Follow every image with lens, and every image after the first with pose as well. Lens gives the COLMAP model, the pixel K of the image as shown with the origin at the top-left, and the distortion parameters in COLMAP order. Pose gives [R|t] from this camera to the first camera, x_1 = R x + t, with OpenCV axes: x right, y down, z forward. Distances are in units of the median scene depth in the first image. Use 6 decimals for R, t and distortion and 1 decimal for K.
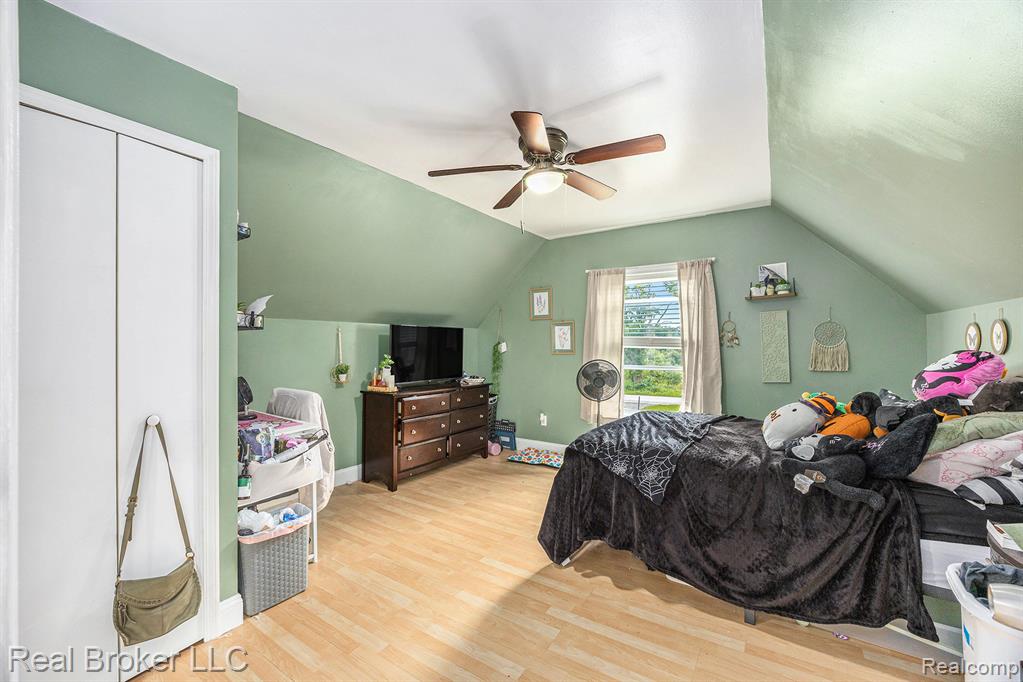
lens RADIAL K [[403.5, 0, 509.2], [0, 403.5, 343.2], [0, 0, 1]] dist [-0.025893, -0.000023]
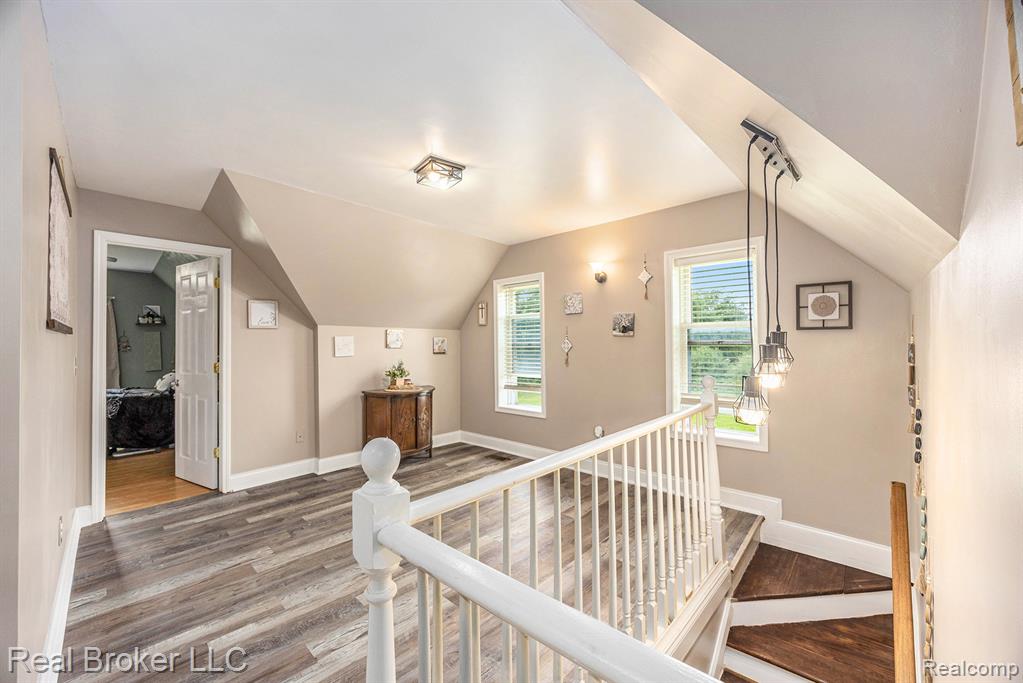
lens RADIAL K [[403.5, 0, 509.8], [0, 403.5, 343.0], [0, 0, 1]] dist [-0.025893, -0.000023]
pose [[0.174995, 0.018559, 0.984394, -0.848608], [0.001487, 0.999816, -0.019114, 0.009365], [-0.984568, 0.004808, 0.174936, -0.952714]]
